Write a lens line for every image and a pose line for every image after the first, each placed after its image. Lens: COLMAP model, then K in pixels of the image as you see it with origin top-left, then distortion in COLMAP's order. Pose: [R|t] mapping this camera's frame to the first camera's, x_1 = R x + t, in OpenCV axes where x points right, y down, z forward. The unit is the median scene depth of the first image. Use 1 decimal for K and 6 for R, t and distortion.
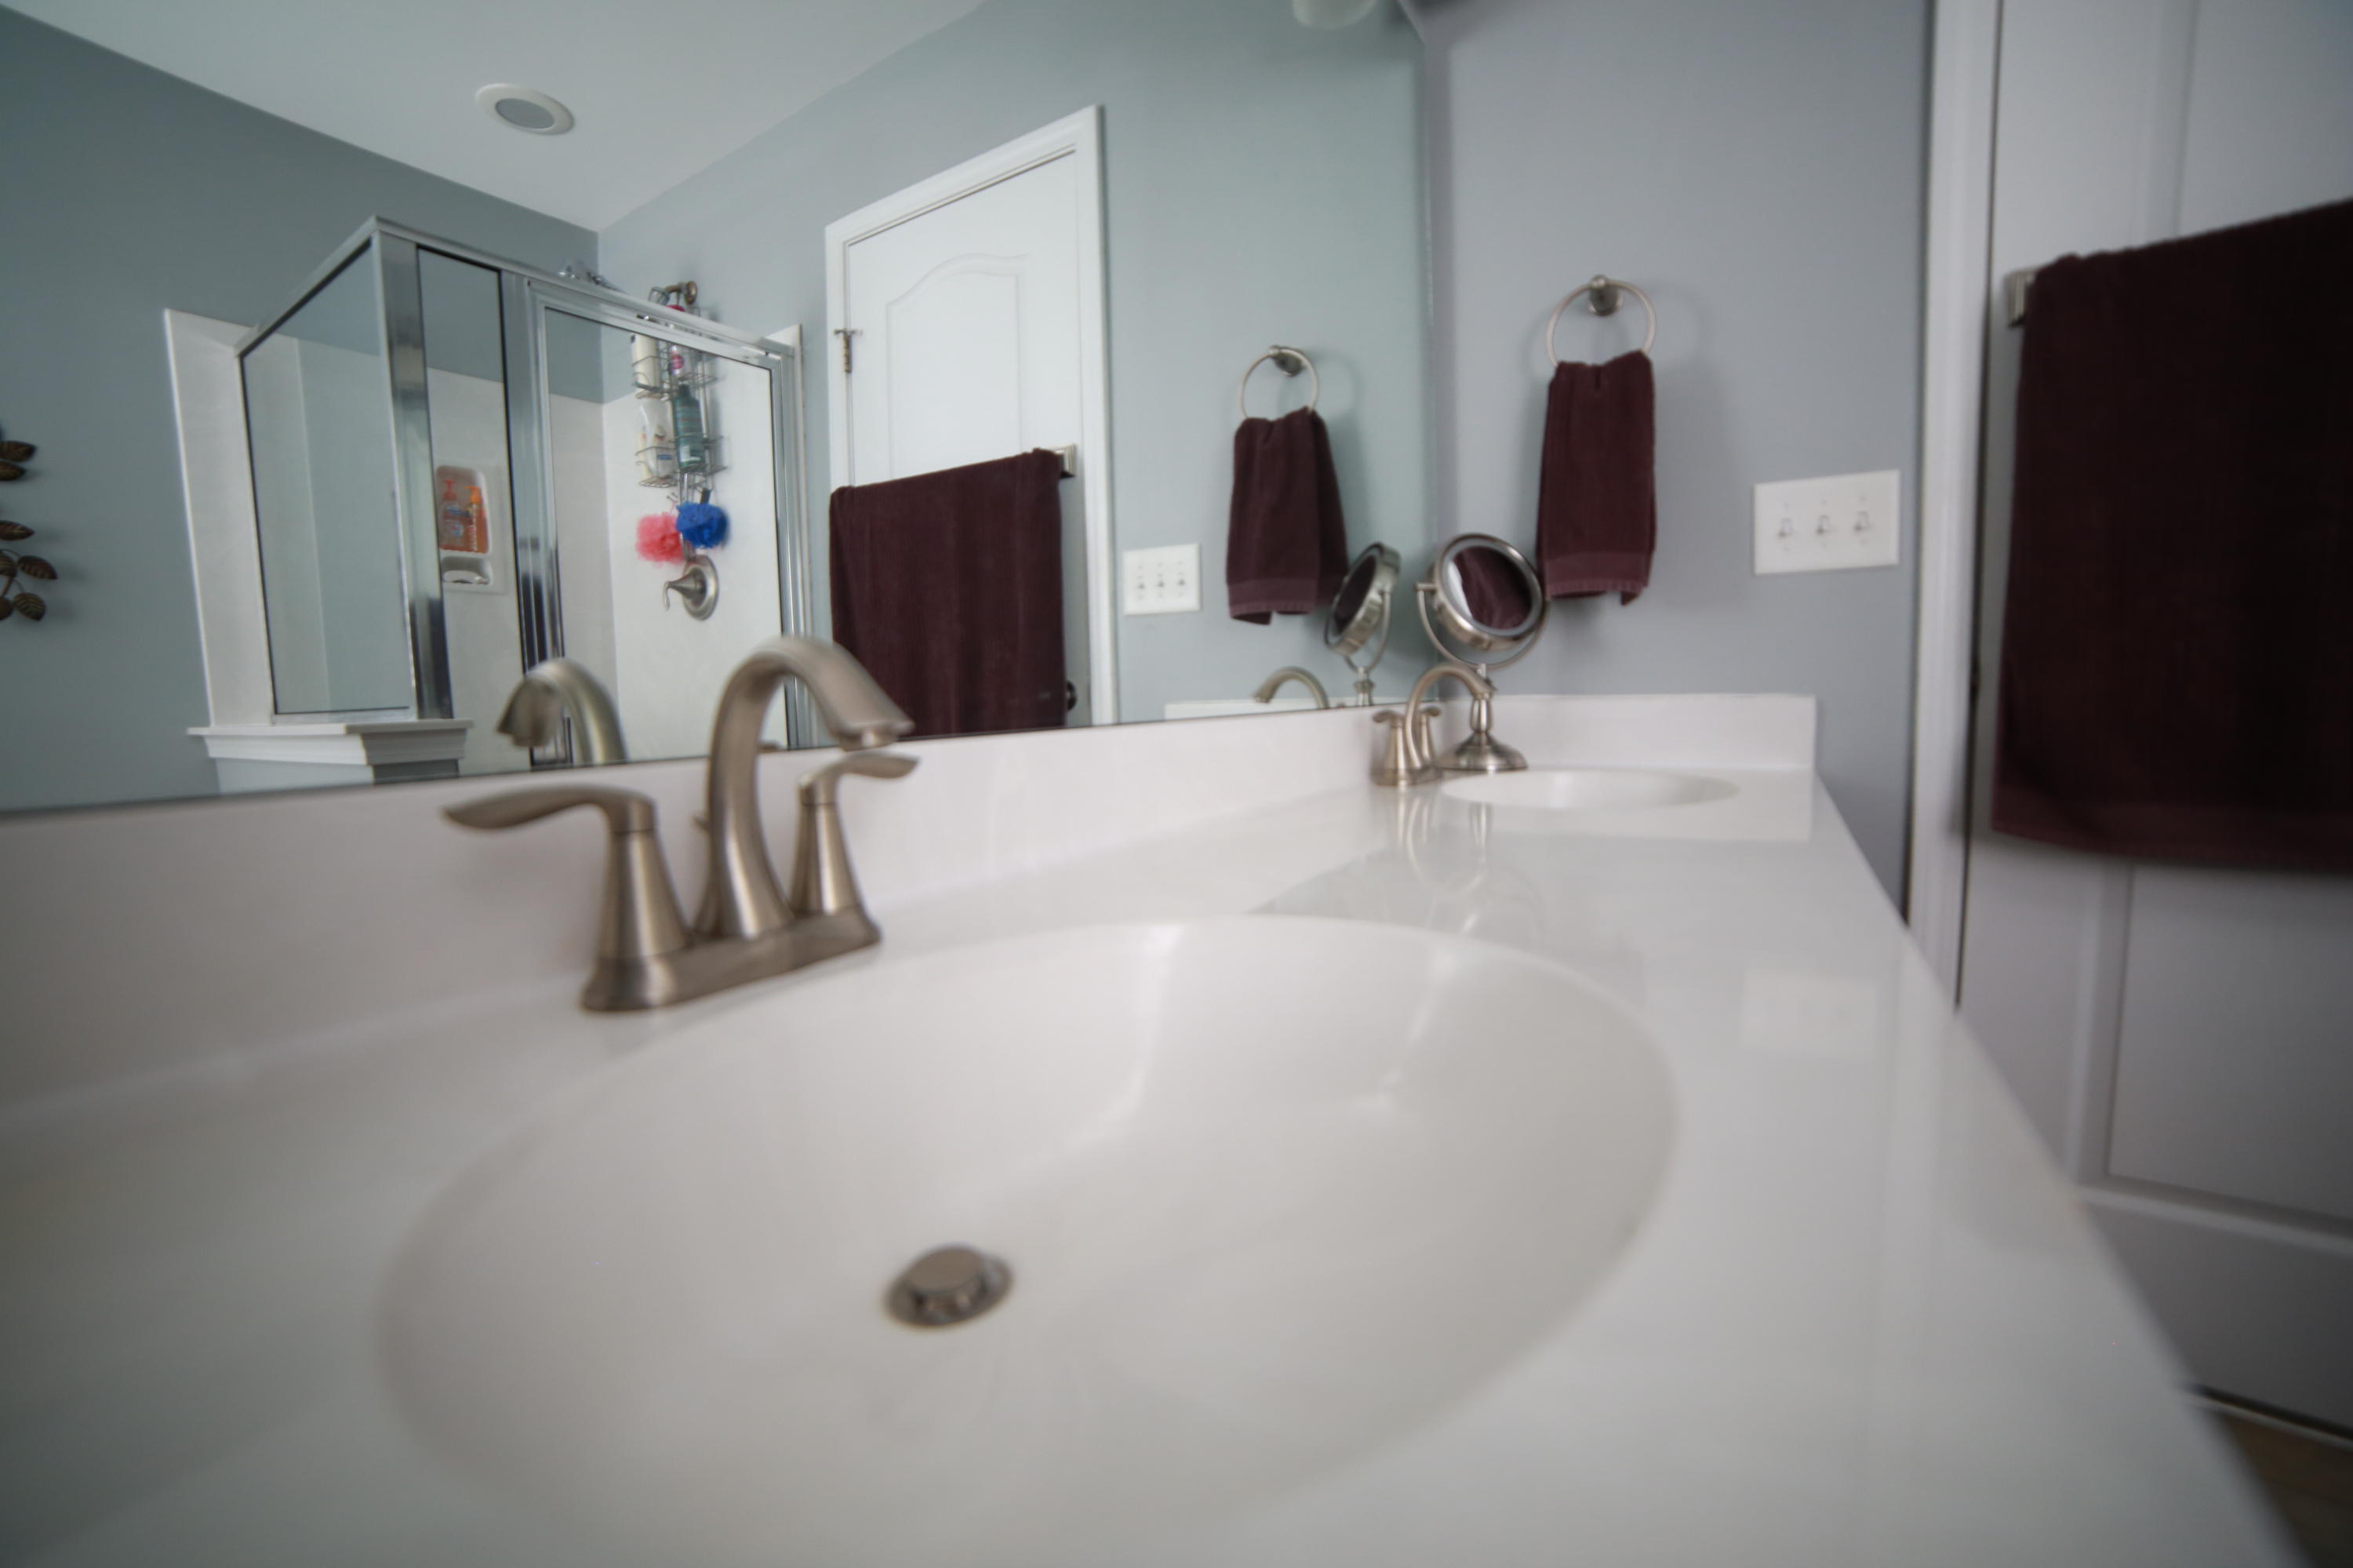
lens RADIAL K [[952.0, 0, 1155.1], [0, 952.0, 769.8], [0, 0, 1]] dist [-0.080439, 0.022206]
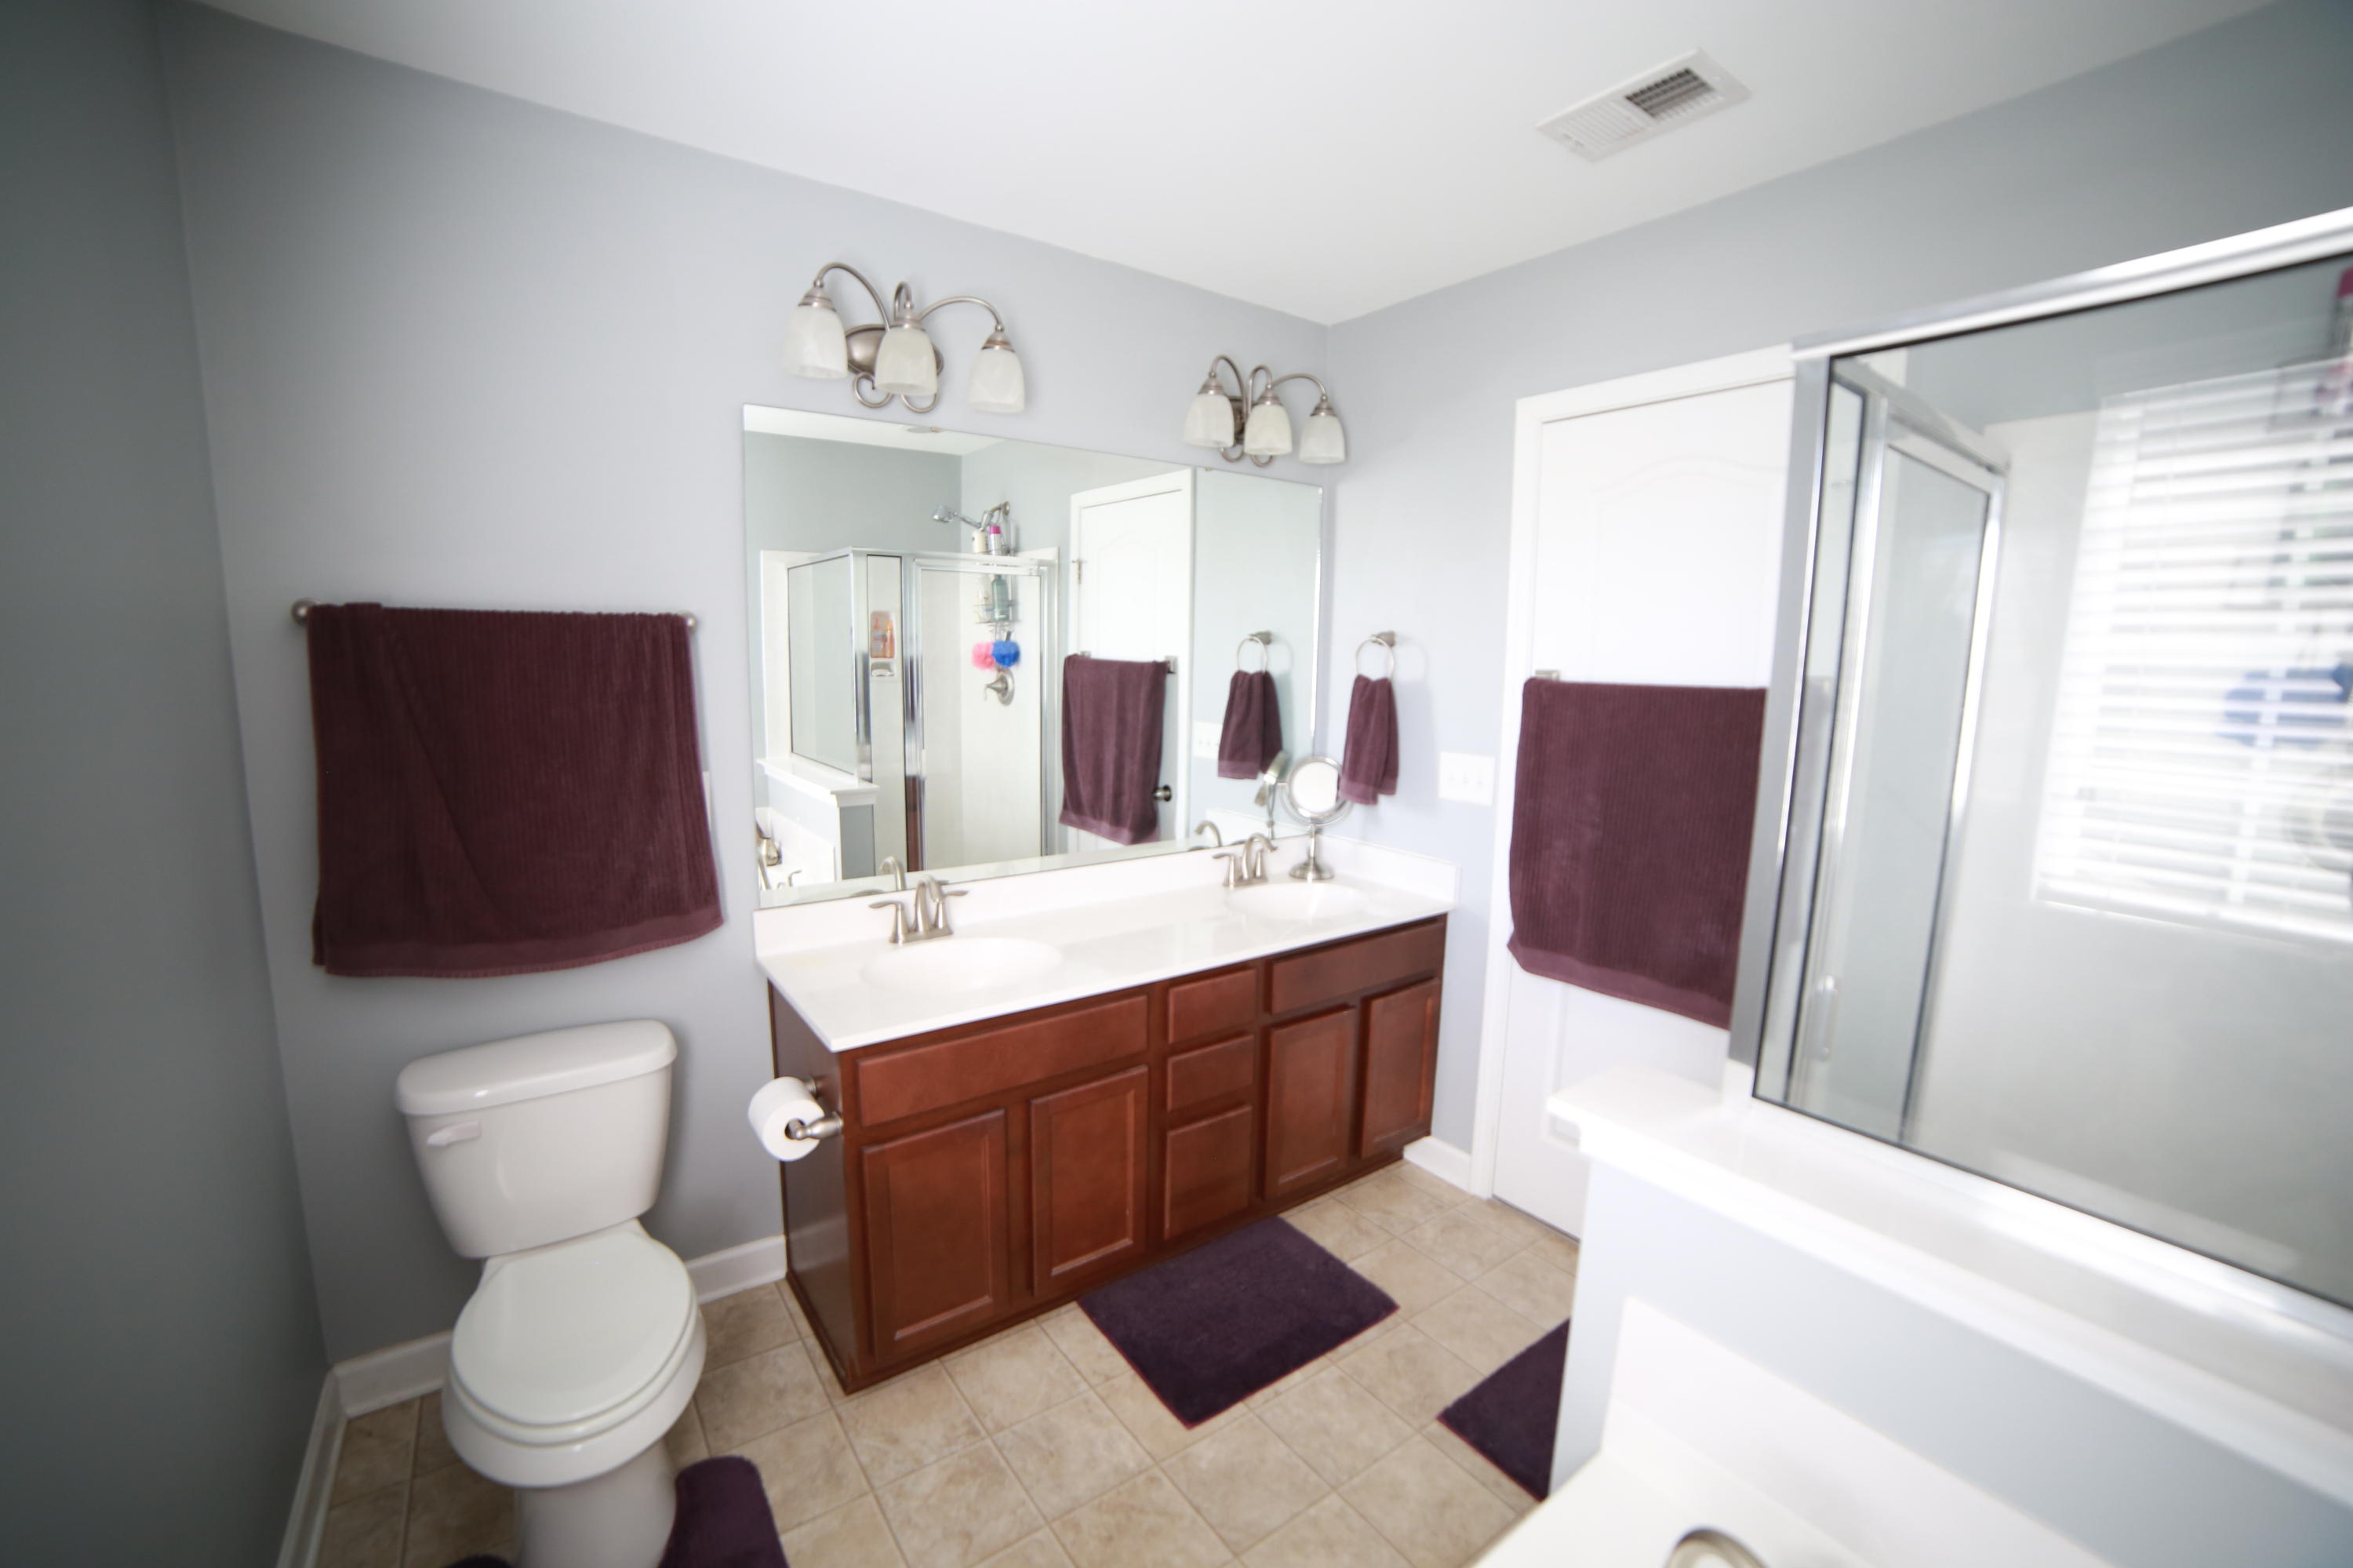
lens RADIAL K [[952.0, 0, 1163.6], [0, 952.0, 778.4], [0, 0, 1]] dist [-0.080439, 0.022206]
pose [[0.934540, 0.088869, -0.344582, 0.522137], [-0.070183, 0.995325, 0.066355, -0.227189], [0.348867, -0.037827, 0.936408, -0.692316]]
